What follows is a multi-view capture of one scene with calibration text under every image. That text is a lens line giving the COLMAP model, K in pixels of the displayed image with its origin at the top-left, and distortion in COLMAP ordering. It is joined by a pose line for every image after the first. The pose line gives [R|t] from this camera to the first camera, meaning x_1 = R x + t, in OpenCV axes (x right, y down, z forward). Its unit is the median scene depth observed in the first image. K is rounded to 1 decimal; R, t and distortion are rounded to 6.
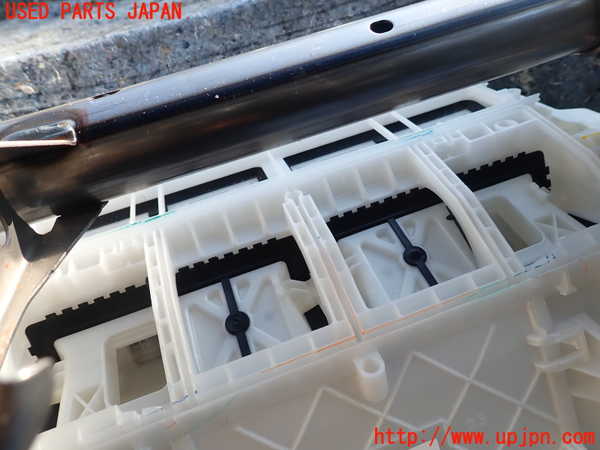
lens RADIAL K [[451.2, 0, 300.0], [0, 451.2, 225.0], [0, 0, 1]] dist [0.004278, 0.003895]
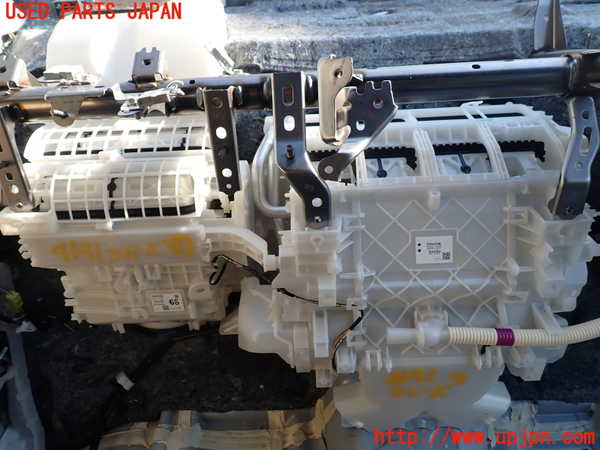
lens RADIAL K [[451.2, 0, 300.0], [0, 451.2, 225.0], [0, 0, 1]] dist [0.004278, 0.003895]
pose [[0.948827, 0.276063, -0.153354, -0.095045], [-0.276615, 0.960809, 0.018155, 0.477339], [0.152356, 0.025194, 0.988005, -1.209457]]
